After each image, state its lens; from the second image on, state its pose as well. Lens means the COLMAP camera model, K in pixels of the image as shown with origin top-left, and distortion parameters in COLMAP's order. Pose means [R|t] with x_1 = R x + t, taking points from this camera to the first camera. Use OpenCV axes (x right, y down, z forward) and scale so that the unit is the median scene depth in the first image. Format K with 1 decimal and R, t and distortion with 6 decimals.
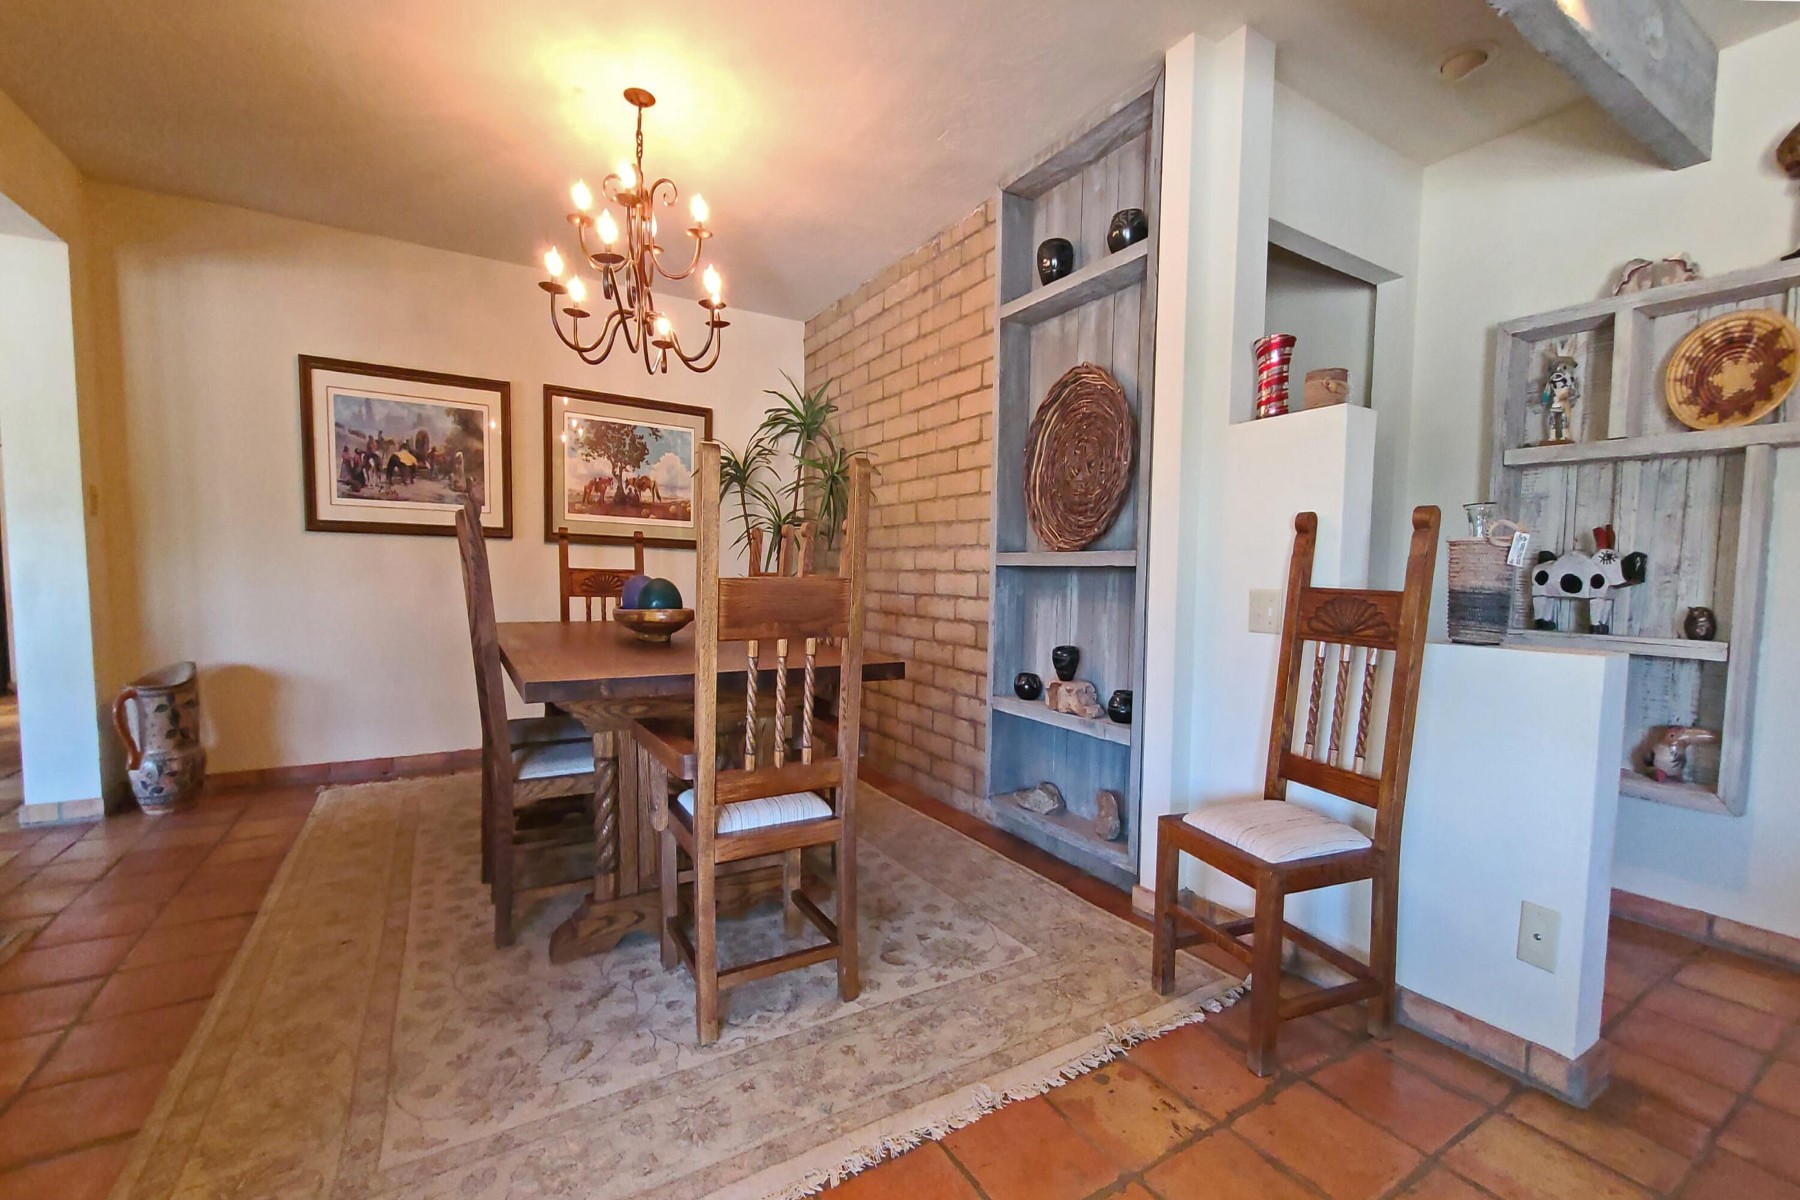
lens RADIAL K [[740.3, 0, 903.0], [0, 740.3, 620.6], [0, 0, 1]] dist [-0.001245, -0.000315]
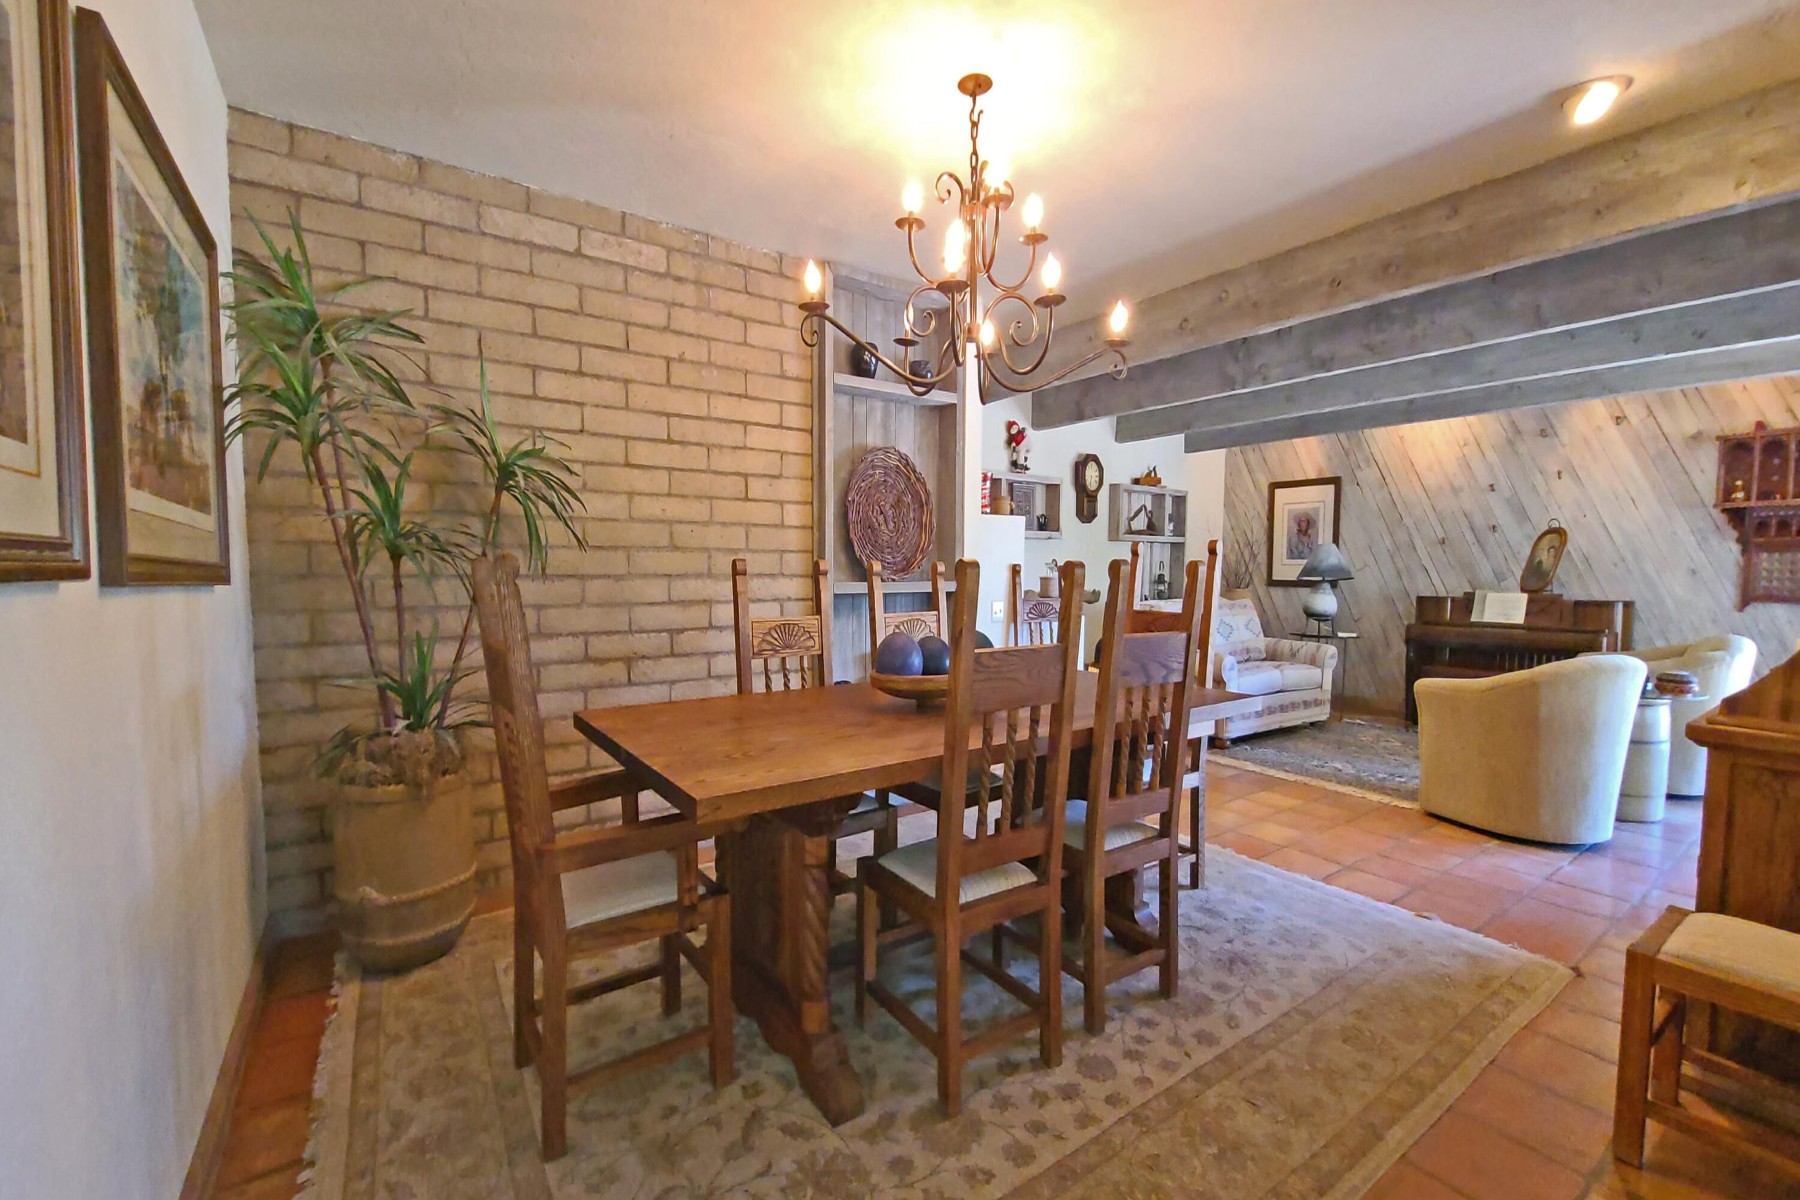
lens RADIAL K [[744.5, 0, 898.5], [0, 744.5, 607.6], [0, 0, 1]] dist [0.000833, 0.000022]
pose [[-0.066593, -0.070273, 0.995302, -0.934684], [0.065167, 0.995081, 0.074618, -0.119317], [-0.995650, 0.069830, -0.061686, 0.871122]]
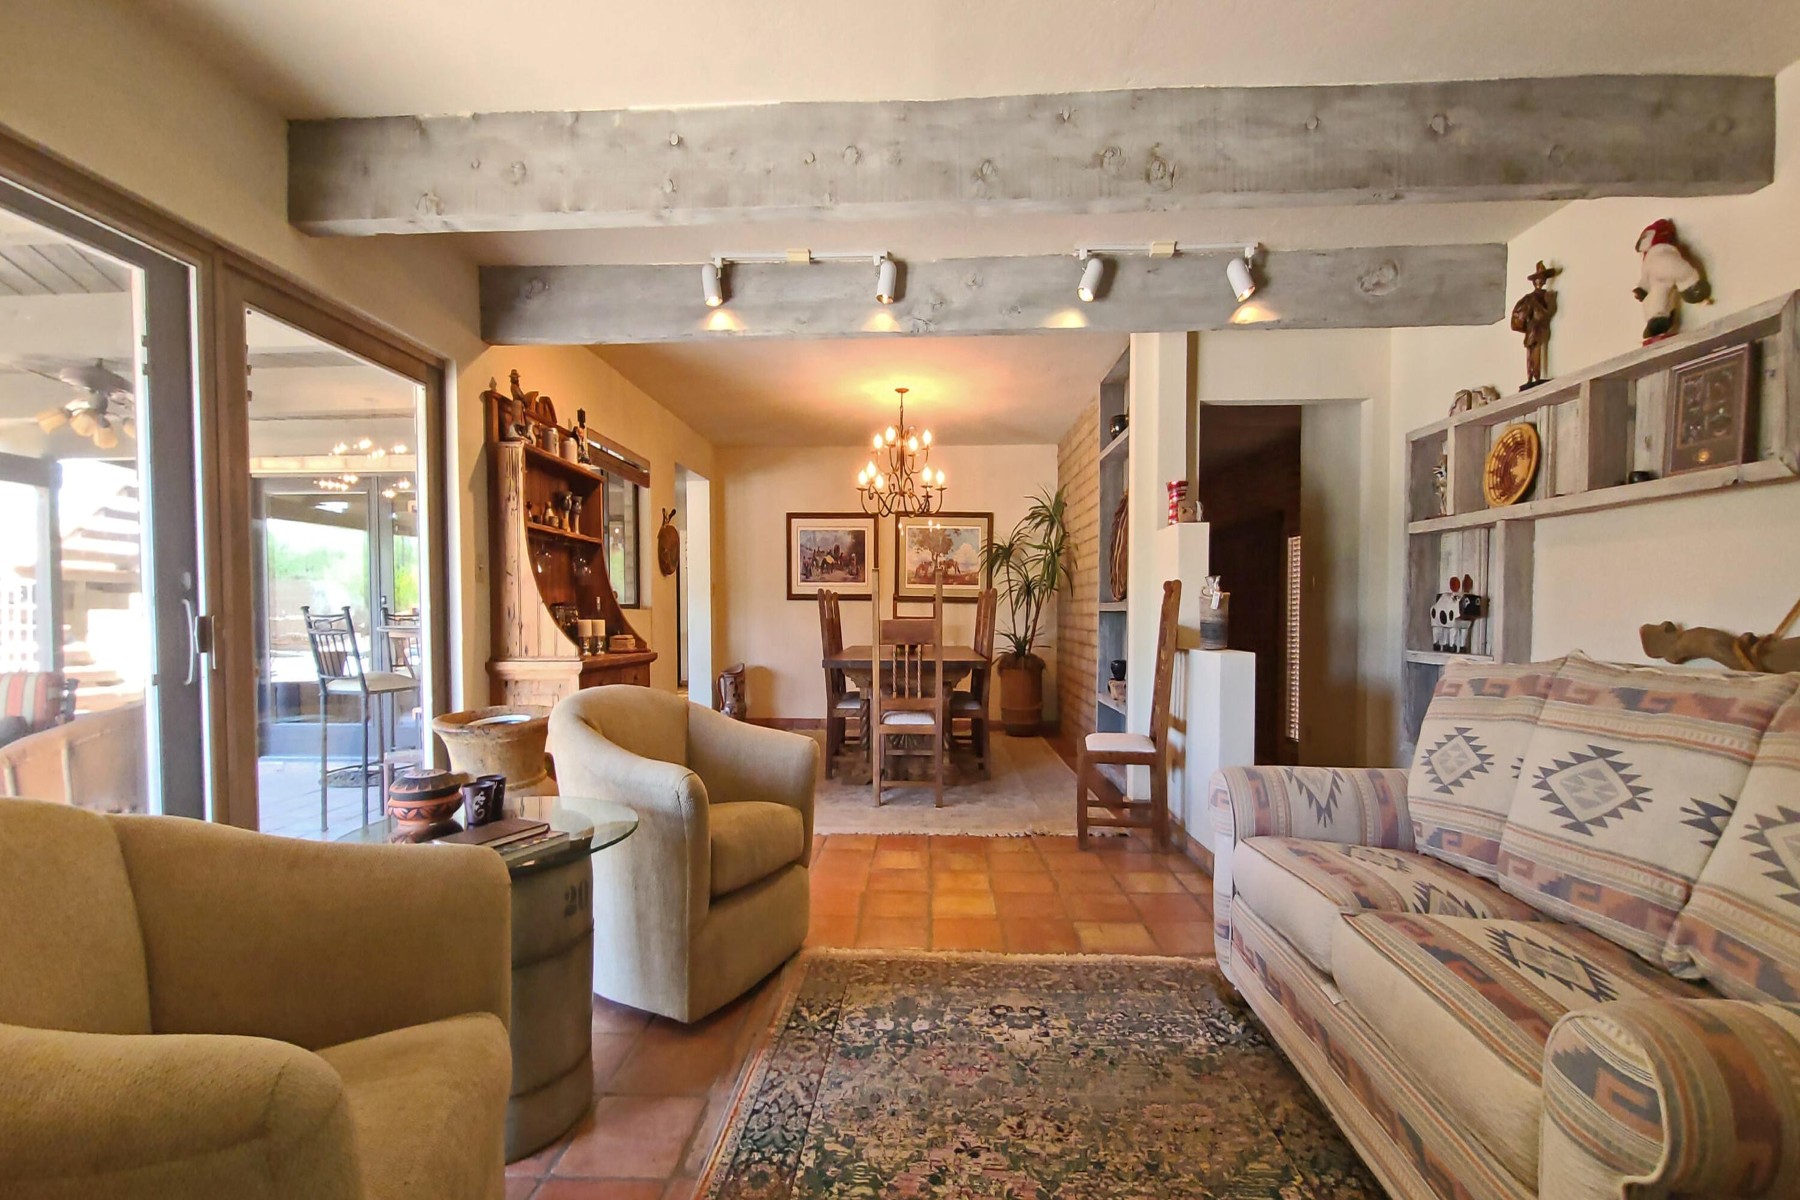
lens RADIAL K [[731.7, 0, 888.1], [0, 731.7, 633.1], [0, 0, 1]] dist [-0.000418, -0.000233]
pose [[0.825852, -0.002199, -0.563882, 0.588363], [-0.022400, 0.999075, -0.036704, 0.038704], [0.563442, 0.042943, 0.825039, -0.522995]]
